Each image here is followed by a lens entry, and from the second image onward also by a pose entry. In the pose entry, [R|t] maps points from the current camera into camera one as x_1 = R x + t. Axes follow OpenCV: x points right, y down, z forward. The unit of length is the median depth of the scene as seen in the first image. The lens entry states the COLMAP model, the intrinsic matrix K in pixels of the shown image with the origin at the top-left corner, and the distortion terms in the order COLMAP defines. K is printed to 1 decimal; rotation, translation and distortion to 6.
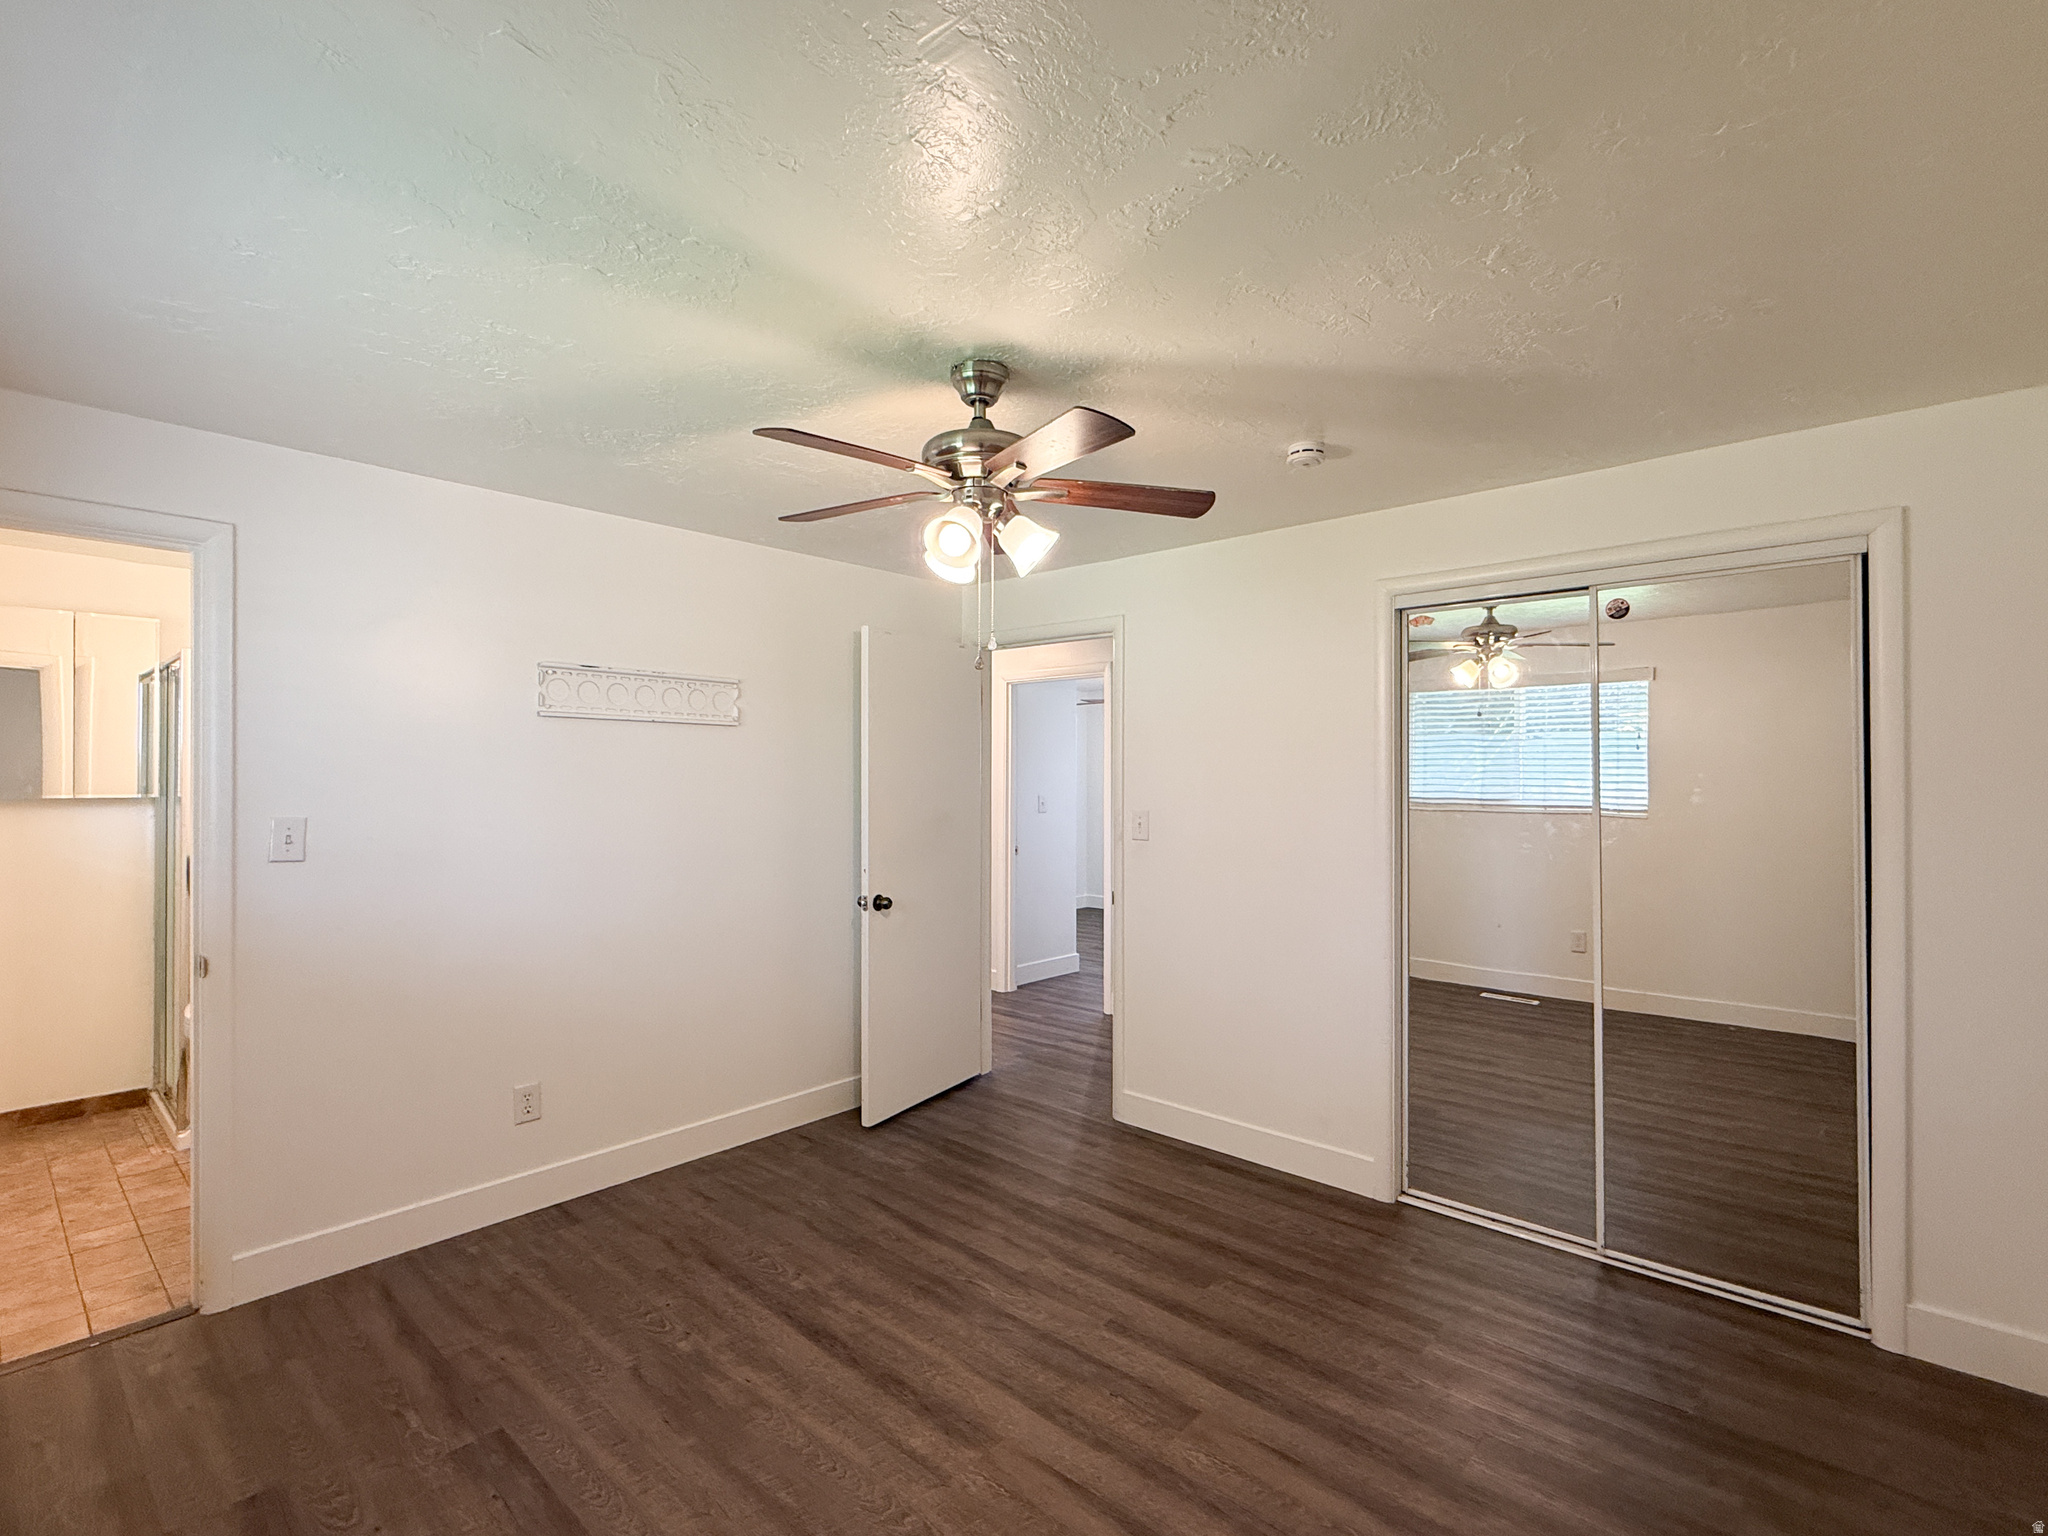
lens RADIAL K [[948.7, 0, 1019.4], [0, 948.7, 783.9], [0, 0, 1]] dist [0.000322, 0.000527]
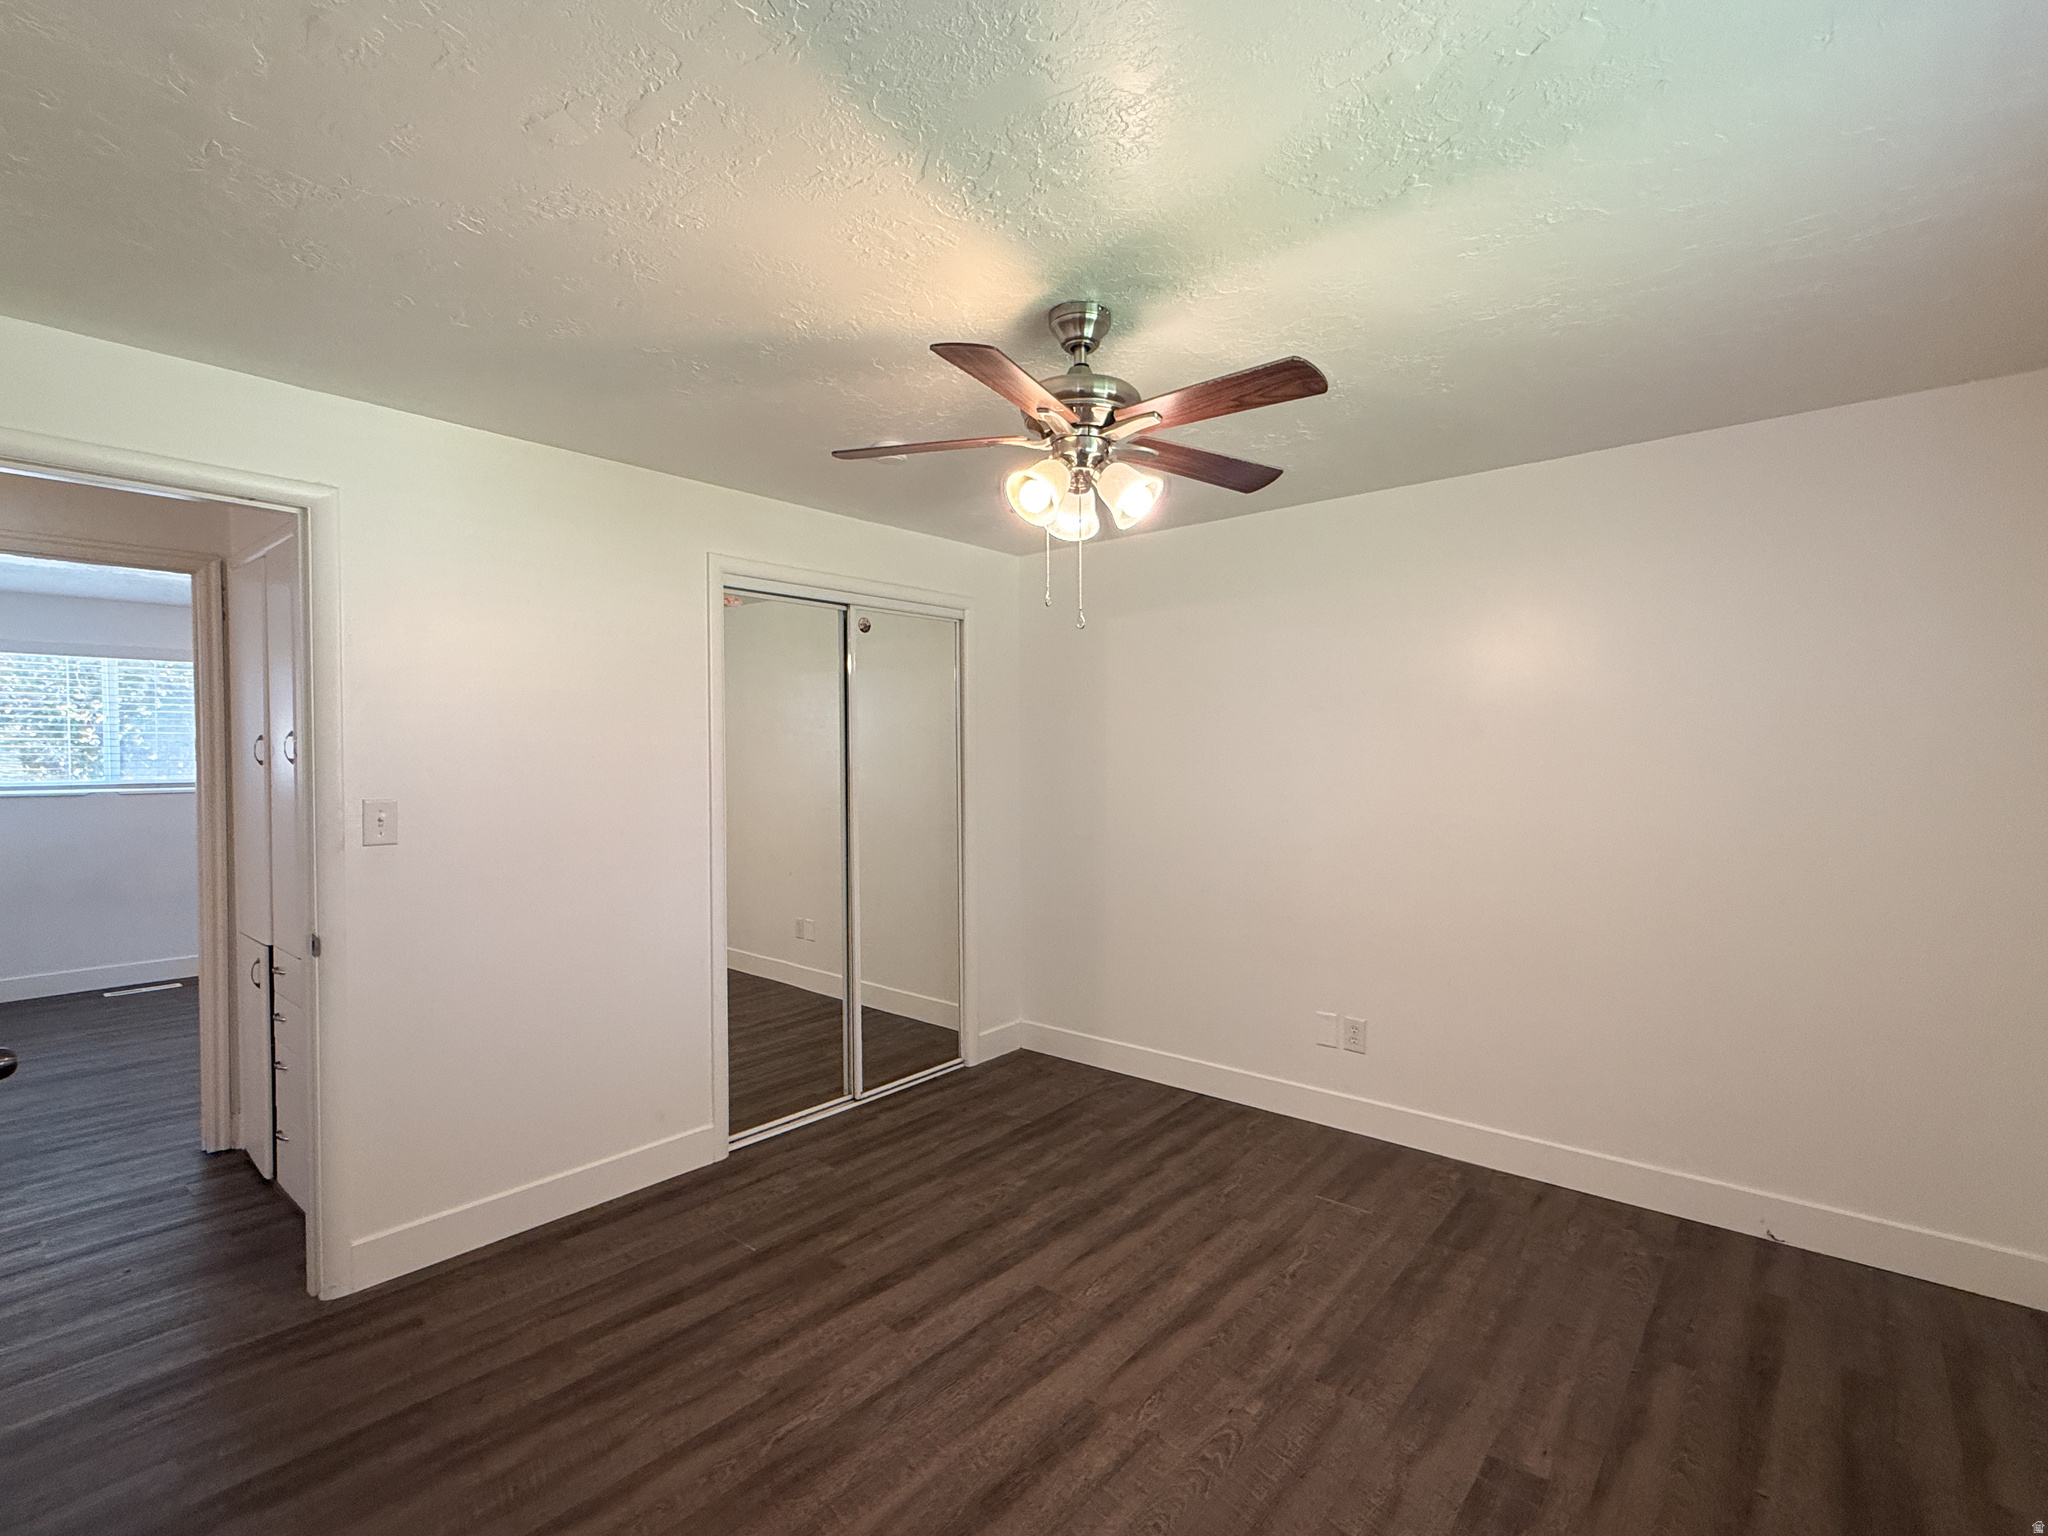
lens RADIAL K [[951.4, 0, 1026.5], [0, 951.4, 771.7], [0, 0, 1]] dist [0.001995, -0.000182]
pose [[-0.028386, -0.014402, 0.999493, -0.881213], [0.011446, 0.999826, 0.014731, 0.013346], [-0.999532, 0.011859, -0.028216, 0.948086]]
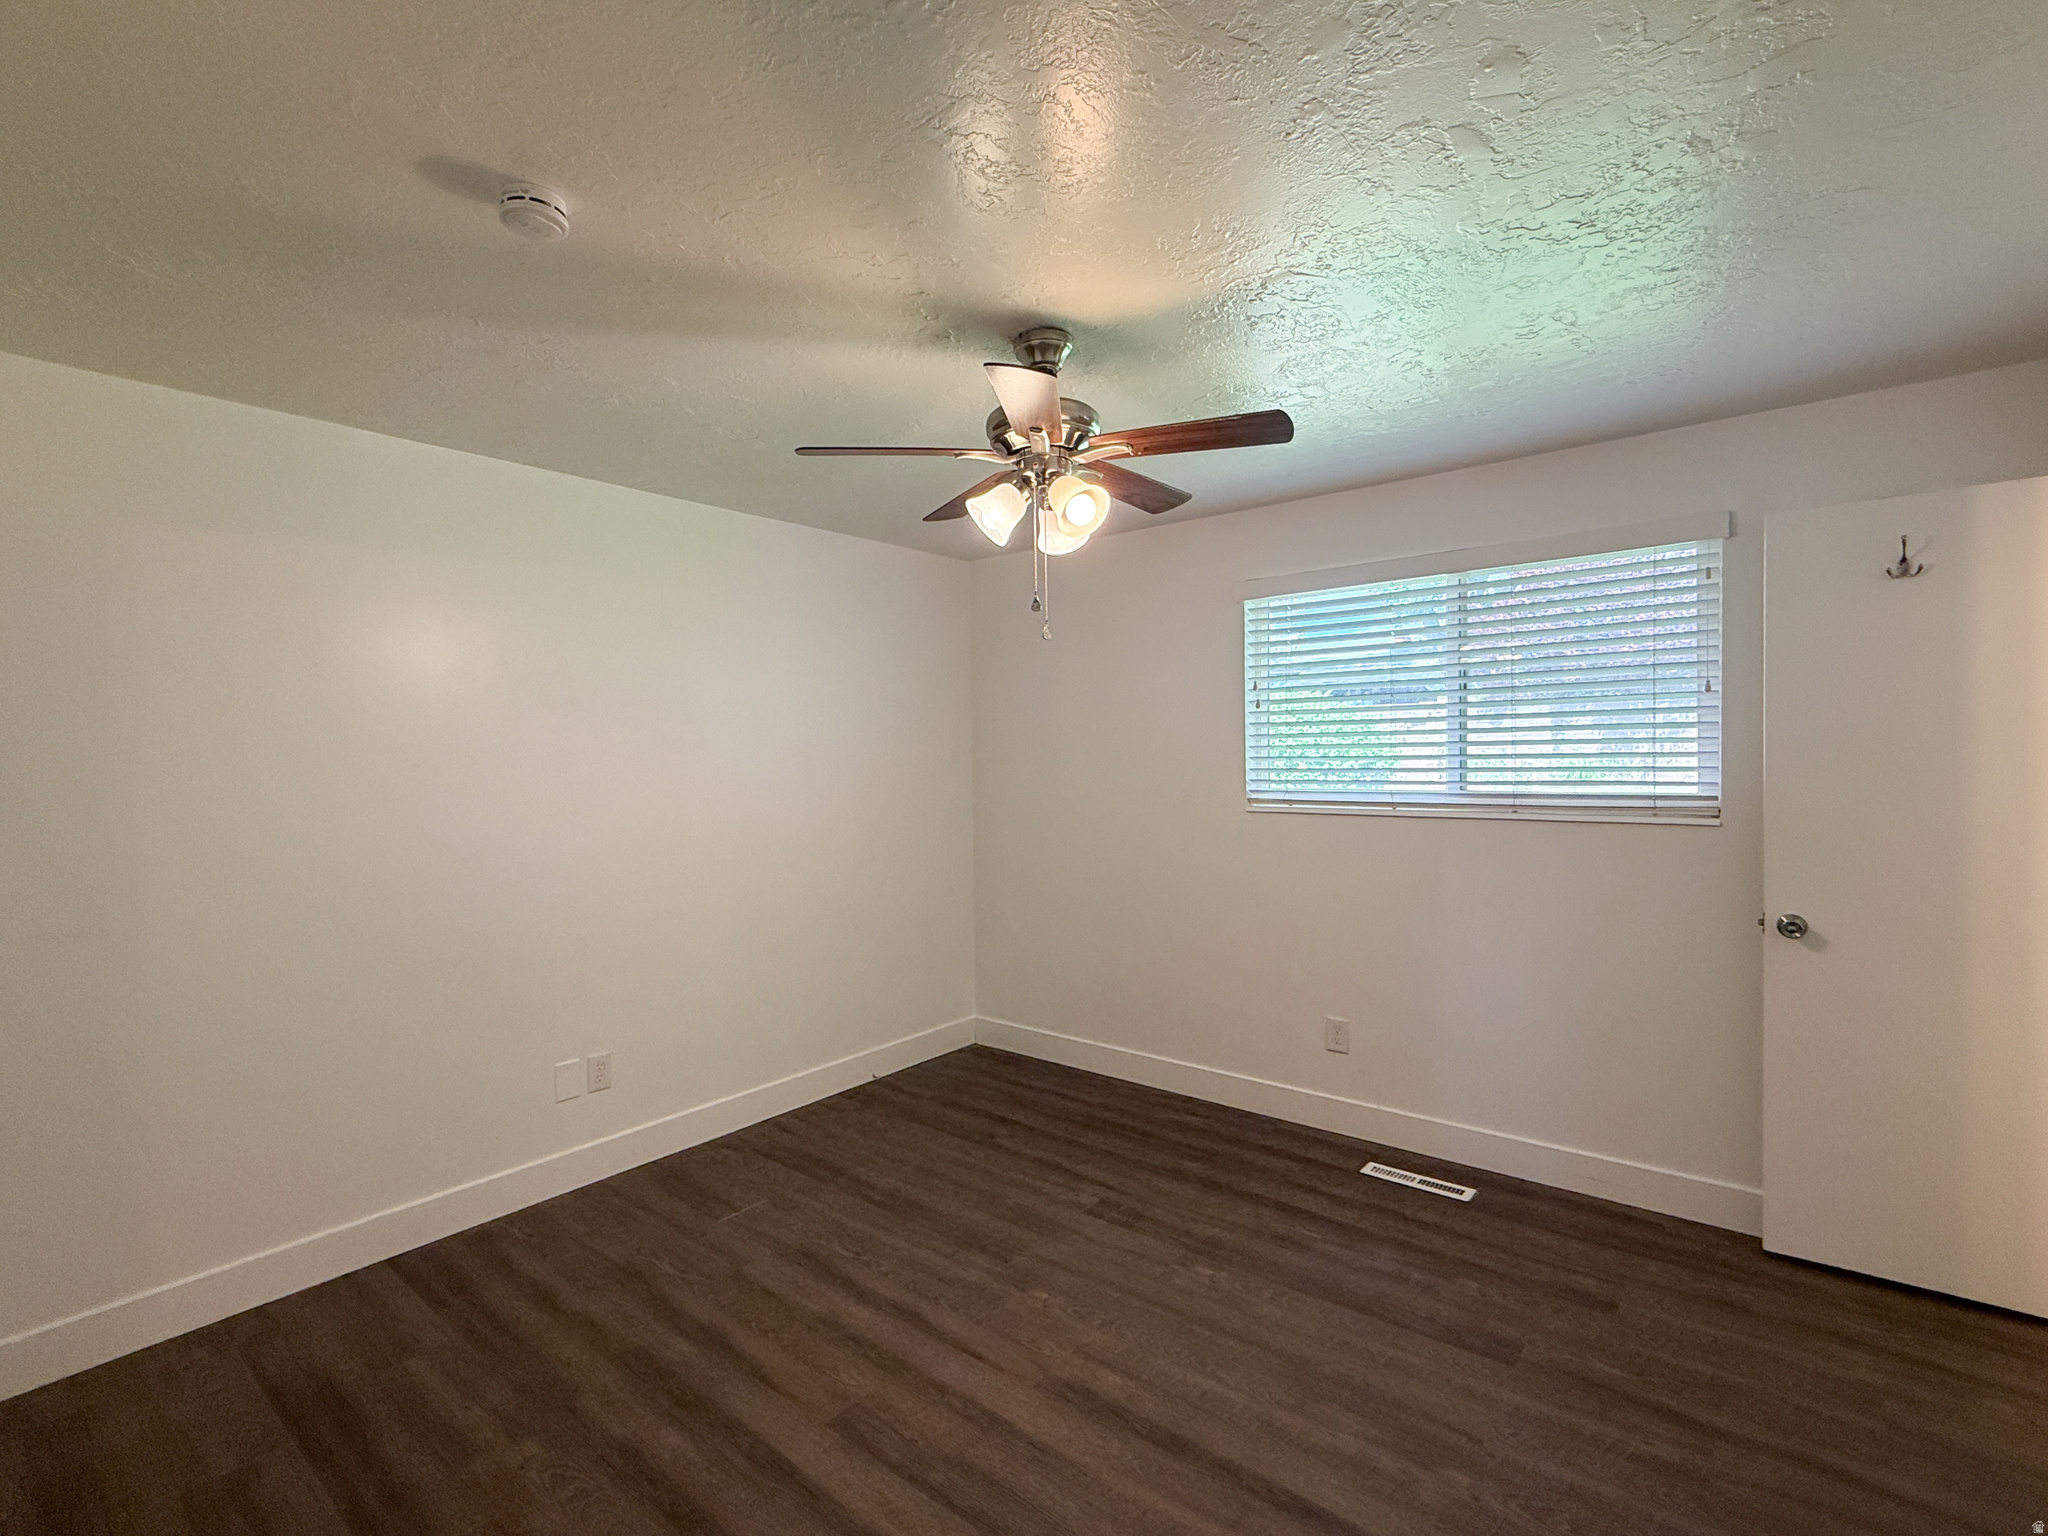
lens RADIAL K [[948.7, 0, 1019.4], [0, 948.7, 783.9], [0, 0, 1]] dist [0.000322, 0.000527]
pose [[-0.998707, 0.014611, -0.048696, 0.032987], [0.012611, 0.999074, 0.041138, -0.007801], [0.049252, 0.040471, -0.997966, 1.753461]]
